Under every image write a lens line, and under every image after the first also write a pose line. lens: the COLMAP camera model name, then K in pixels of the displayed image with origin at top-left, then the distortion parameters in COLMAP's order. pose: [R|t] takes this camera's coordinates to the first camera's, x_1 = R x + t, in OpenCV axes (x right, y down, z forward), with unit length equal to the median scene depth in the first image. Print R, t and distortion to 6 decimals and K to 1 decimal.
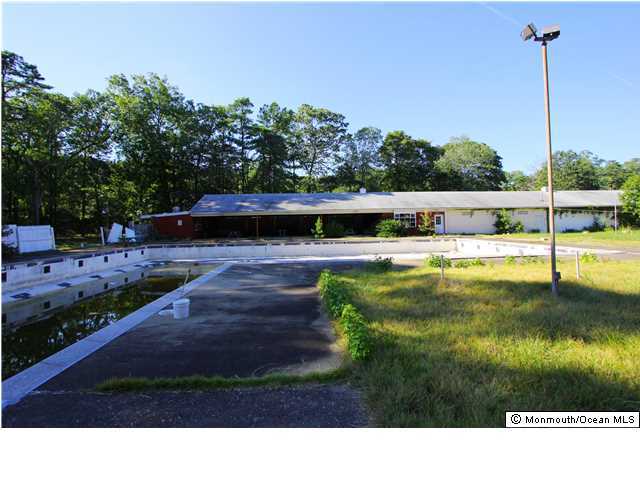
lens RADIAL K [[300.7, 0, 319.7], [0, 300.7, 235.7], [0, 0, 1]] dist [-0.014542, 0.000178]
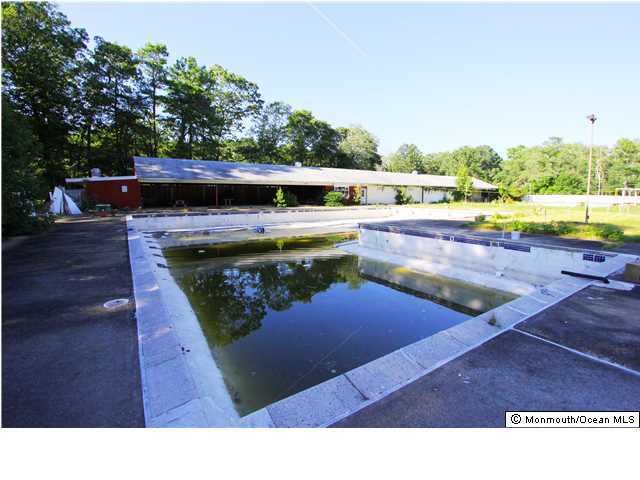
lens RADIAL K [[300.7, 0, 317.8], [0, 300.7, 234.2], [0, 0, 1]] dist [-0.014542, 0.000178]
pose [[0.865772, -0.042902, 0.498597, -0.403795], [-0.001279, 0.996126, 0.087932, 0.009004], [-0.500438, -0.076767, 0.862363, -0.006497]]
